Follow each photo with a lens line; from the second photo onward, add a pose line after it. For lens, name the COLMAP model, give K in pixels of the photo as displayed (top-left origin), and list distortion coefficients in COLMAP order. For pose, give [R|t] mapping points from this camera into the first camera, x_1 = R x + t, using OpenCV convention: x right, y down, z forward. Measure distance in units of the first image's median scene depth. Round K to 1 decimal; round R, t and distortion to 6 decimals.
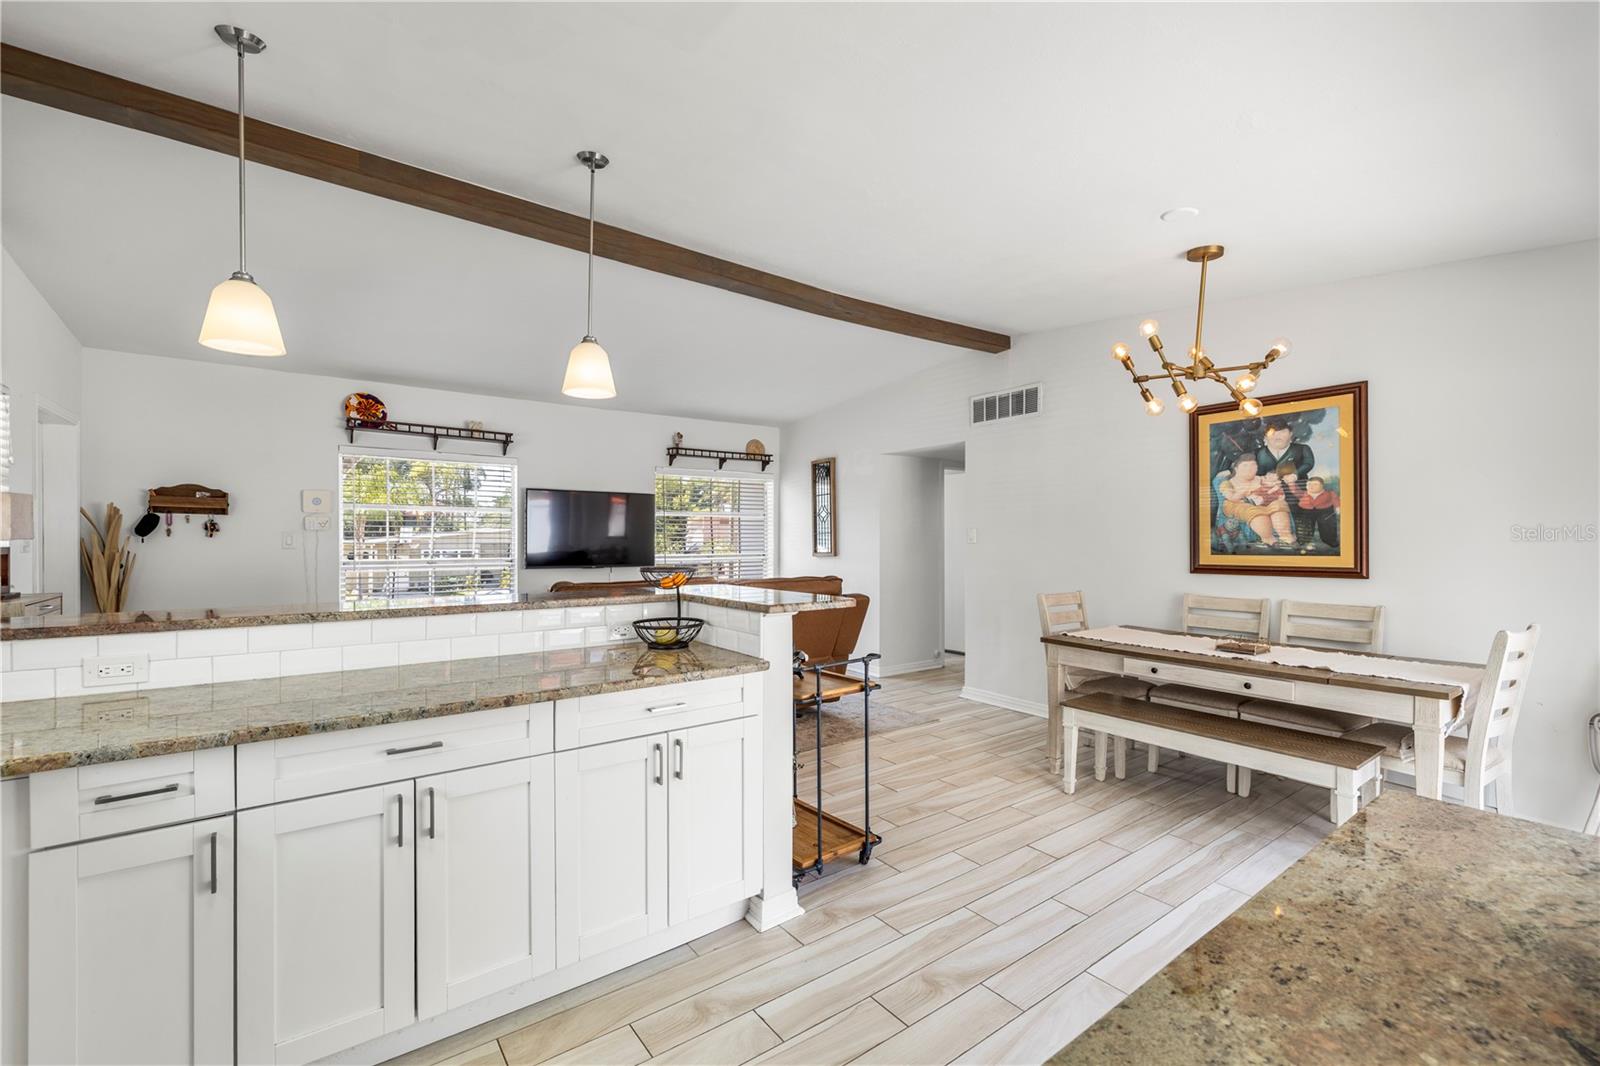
lens RADIAL K [[677.5, 0, 794.0], [0, 677.5, 541.8], [0, 0, 1]] dist [-0.003743, -0.000091]
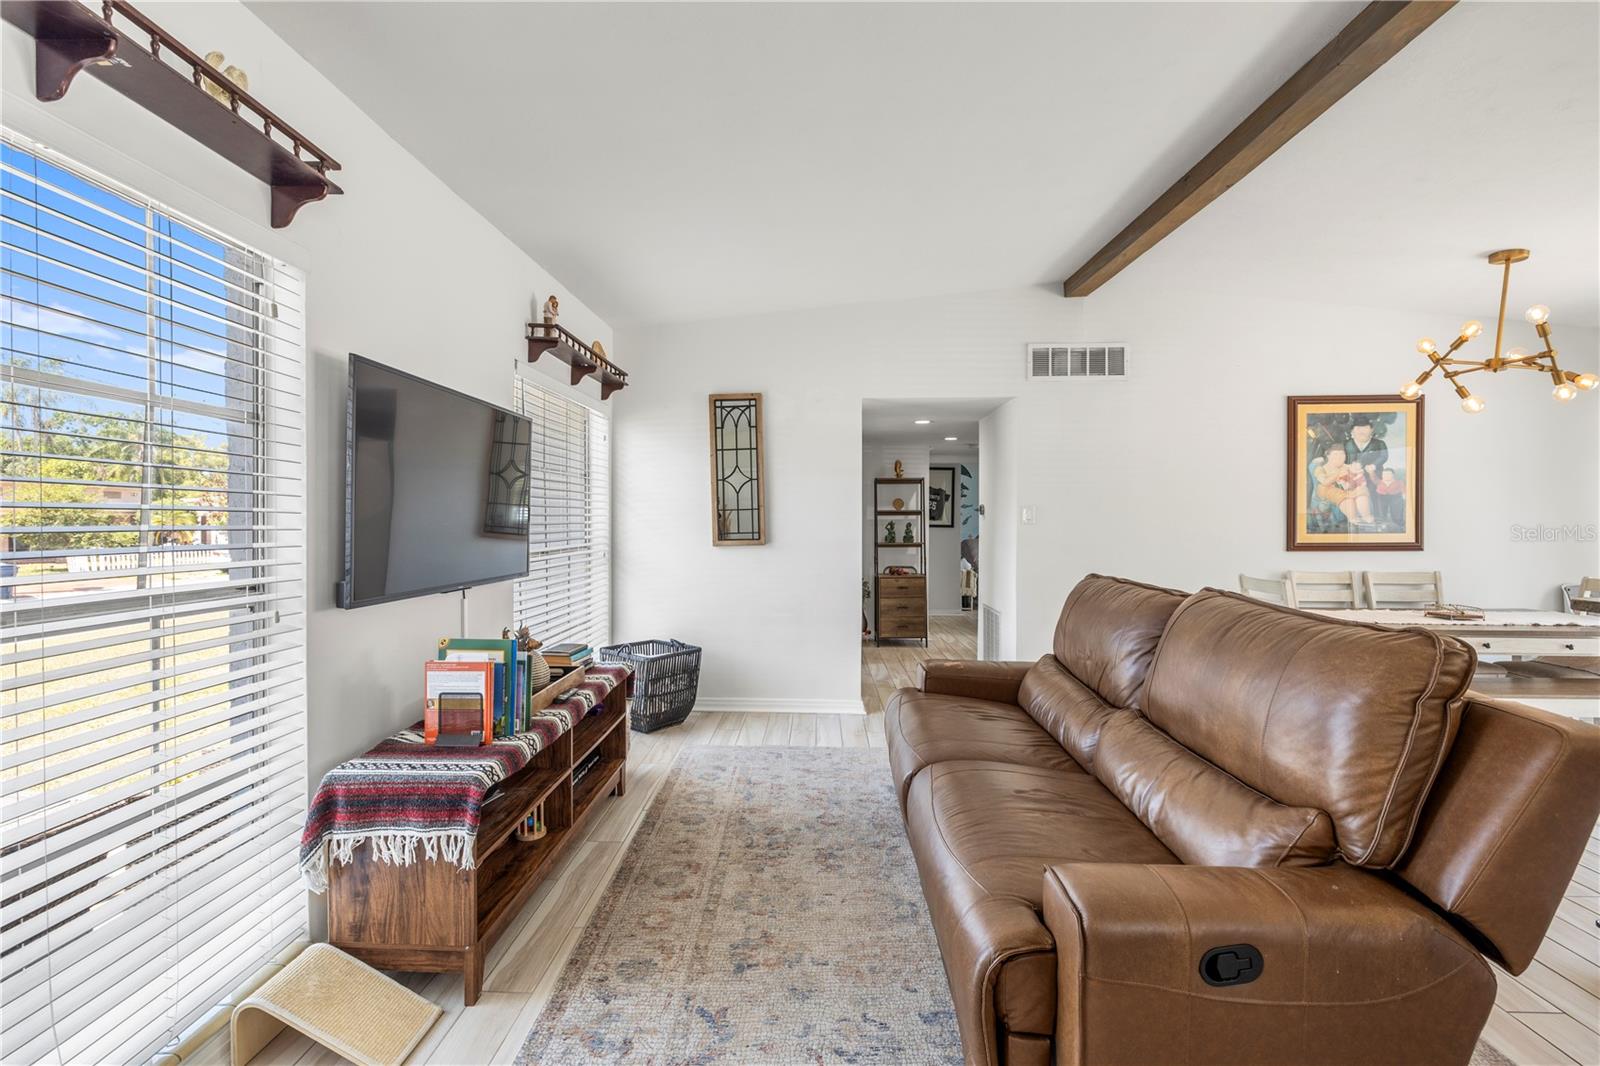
lens RADIAL K [[721.9, 0, 803.9], [0, 721.9, 524.5], [0, 0, 1]] dist [-0.004077, -0.000667]
pose [[0.609051, -0.001164, 0.793130, -0.808965], [0.002137, 0.999998, -0.000173, 0.002826], [-0.793128, 0.001800, 0.609052, 0.949669]]
